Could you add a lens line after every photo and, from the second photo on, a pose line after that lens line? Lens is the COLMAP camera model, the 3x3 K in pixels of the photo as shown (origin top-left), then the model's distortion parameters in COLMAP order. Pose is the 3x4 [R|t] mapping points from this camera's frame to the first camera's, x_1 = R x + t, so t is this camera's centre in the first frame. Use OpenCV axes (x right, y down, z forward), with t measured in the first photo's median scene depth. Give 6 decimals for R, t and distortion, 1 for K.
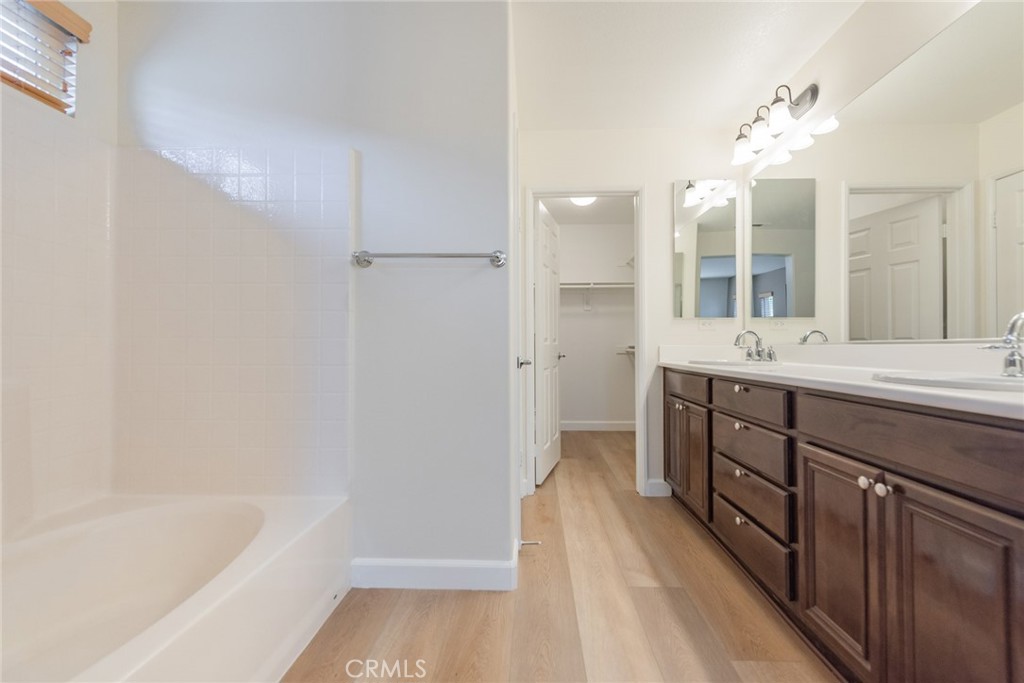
lens RADIAL K [[403.8, 0, 526.7], [0, 403.8, 341.5], [0, 0, 1]] dist [0.016119, -0.004479]
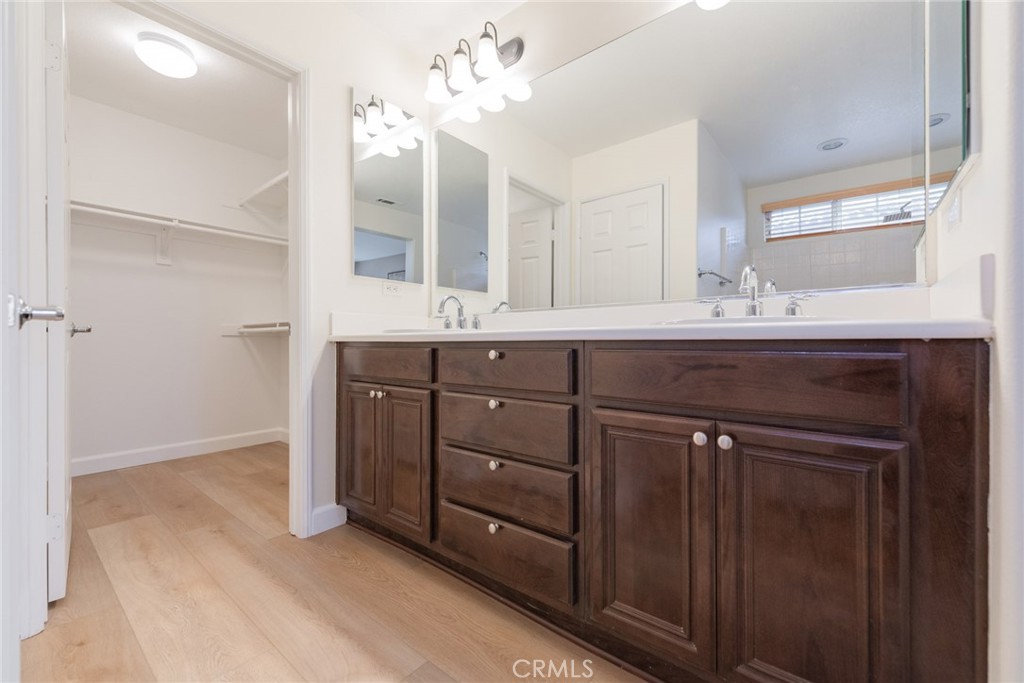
lens RADIAL K [[403.8, 0, 526.7], [0, 403.8, 341.5], [0, 0, 1]] dist [0.016119, -0.004479]
pose [[0.592746, 0.003846, 0.805380, -0.038902], [-0.007953, 0.999968, 0.001079, 0.064719], [-0.805350, -0.007045, 0.592757, 0.359647]]
